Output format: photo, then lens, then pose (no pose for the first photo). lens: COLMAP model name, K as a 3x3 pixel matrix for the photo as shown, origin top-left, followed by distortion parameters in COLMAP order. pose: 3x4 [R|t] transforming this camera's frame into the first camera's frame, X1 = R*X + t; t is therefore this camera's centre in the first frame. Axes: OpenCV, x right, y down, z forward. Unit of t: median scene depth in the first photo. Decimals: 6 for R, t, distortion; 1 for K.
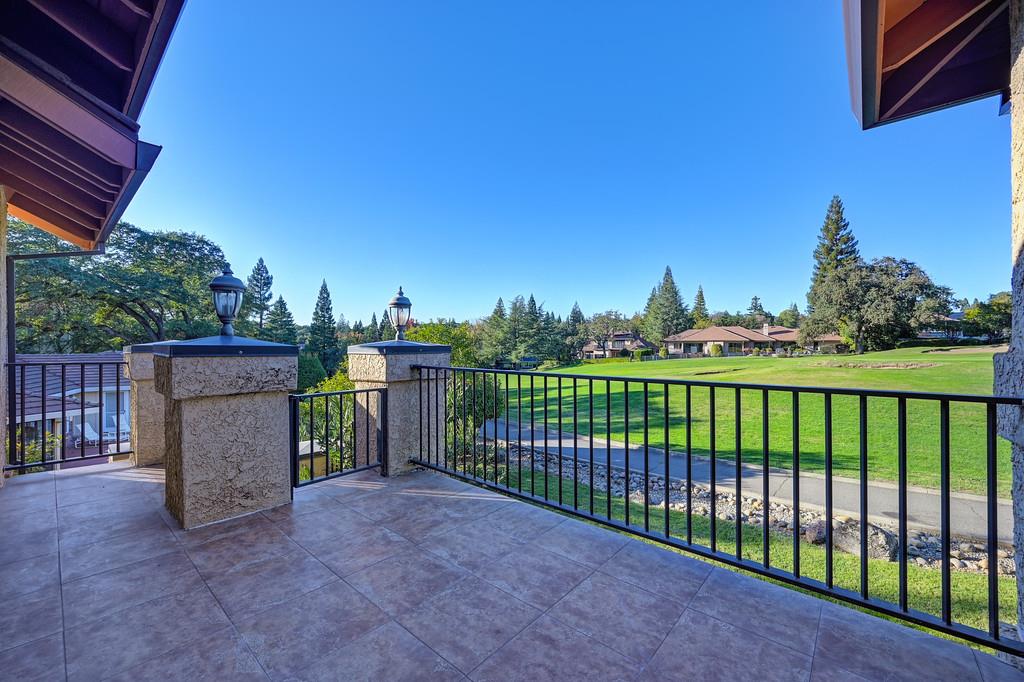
lens RADIAL K [[404.5, 0, 514.9], [0, 404.5, 345.3], [0, 0, 1]] dist [-0.000047, -0.000110]
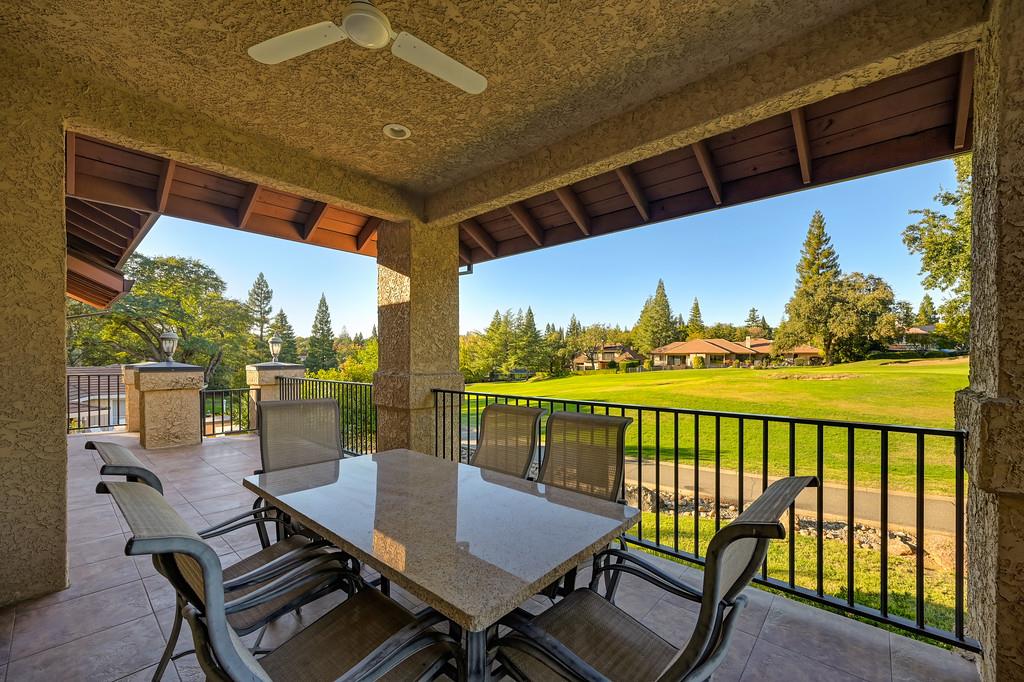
lens RADIAL K [[407.5, 0, 515.7], [0, 407.5, 359.5], [0, 0, 1]] dist [-0.000759, 0.000022]
pose [[0.999933, -0.000550, -0.011529, 0.054478], [0.000629, 0.999977, 0.006810, -0.002418], [0.011525, -0.006817, 0.999910, -0.053243]]
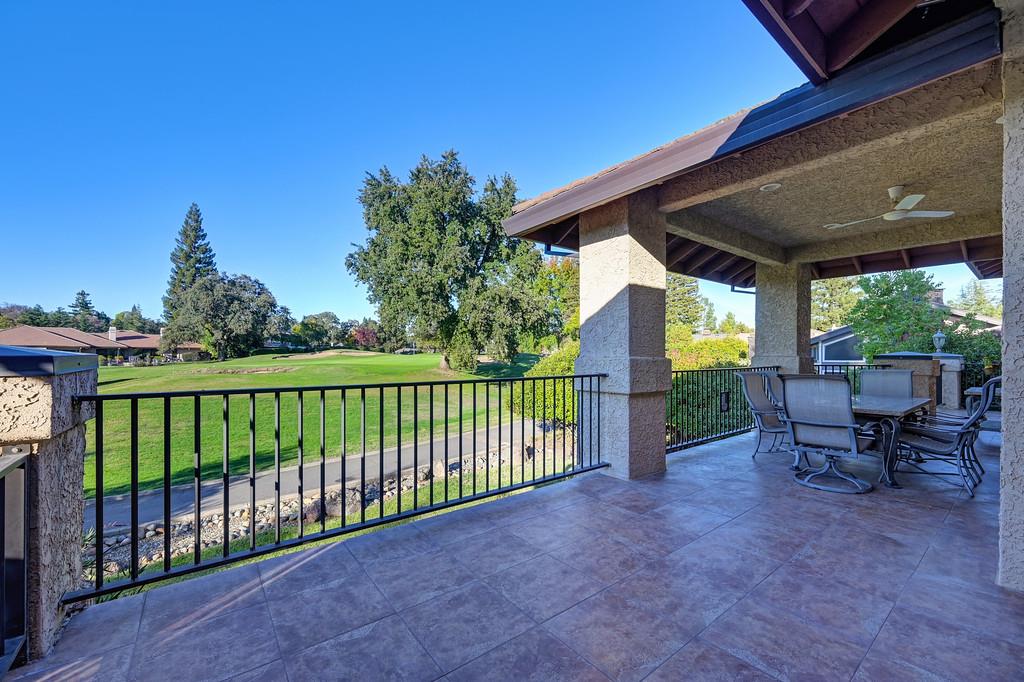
lens RADIAL K [[407.3, 0, 514.1], [0, 407.3, 349.9], [0, 0, 1]] dist [-0.003634, -0.000299]
pose [[0.201966, 0.007783, 0.979362, -0.040559], [-0.001340, 0.999970, -0.007670, -0.000123], [-0.979392, 0.000236, 0.201970, 0.026324]]
